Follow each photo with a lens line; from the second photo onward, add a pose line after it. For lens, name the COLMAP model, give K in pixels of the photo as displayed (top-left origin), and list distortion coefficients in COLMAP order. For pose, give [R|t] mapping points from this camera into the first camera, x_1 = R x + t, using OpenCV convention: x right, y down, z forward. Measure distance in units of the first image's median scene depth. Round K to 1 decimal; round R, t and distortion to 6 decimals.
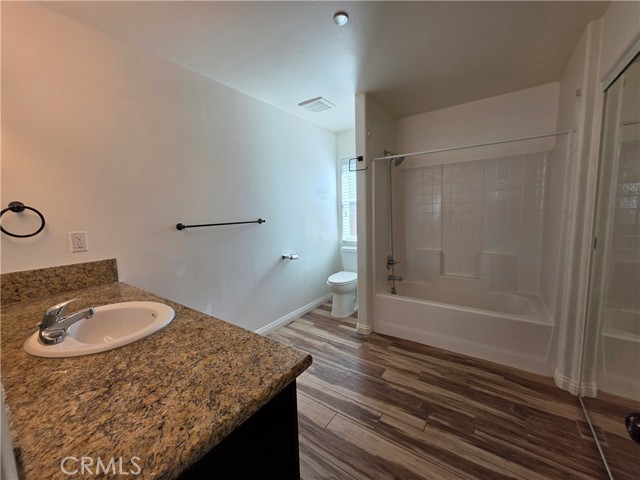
lens RADIAL K [[256.1, 0, 323.5], [0, 256.1, 238.8], [0, 0, 1]] dist [0.009773, 0.000248]
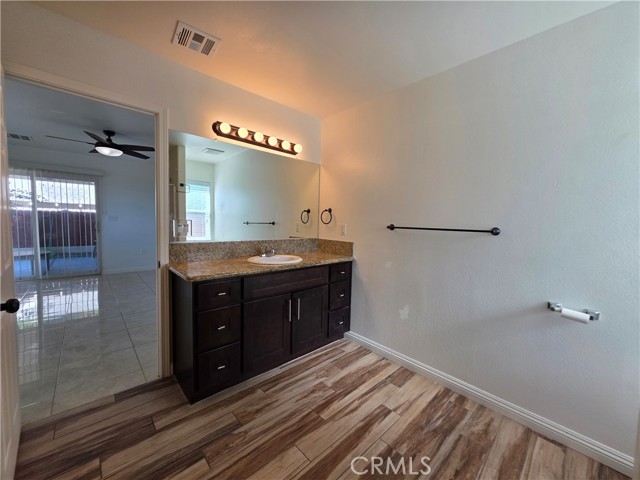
lens RADIAL K [[256.1, 0, 322.5], [0, 256.1, 240.2], [0, 0, 1]] dist [0.009773, 0.000248]
pose [[-0.211866, 0.098333, -0.972339, 0.751926], [-0.135936, 0.982289, 0.128959, -0.111327], [0.967799, 0.159498, -0.194746, 1.070819]]
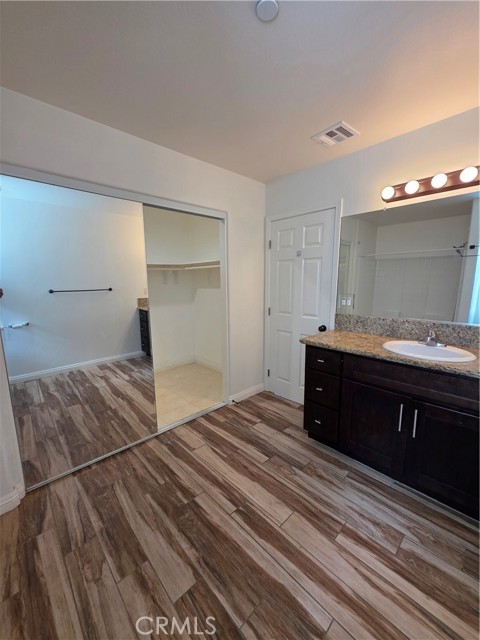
lens RADIAL K [[256.1, 0, 239.8], [0, 256.1, 323.6], [0, 0, 1]] dist [0.009773, 0.000248]
pose [[-0.976718, 0.008054, 0.214375, -0.006396], [0.066801, 0.961031, 0.268247, -0.213785], [-0.203860, 0.276323, -0.939195, 1.630606]]
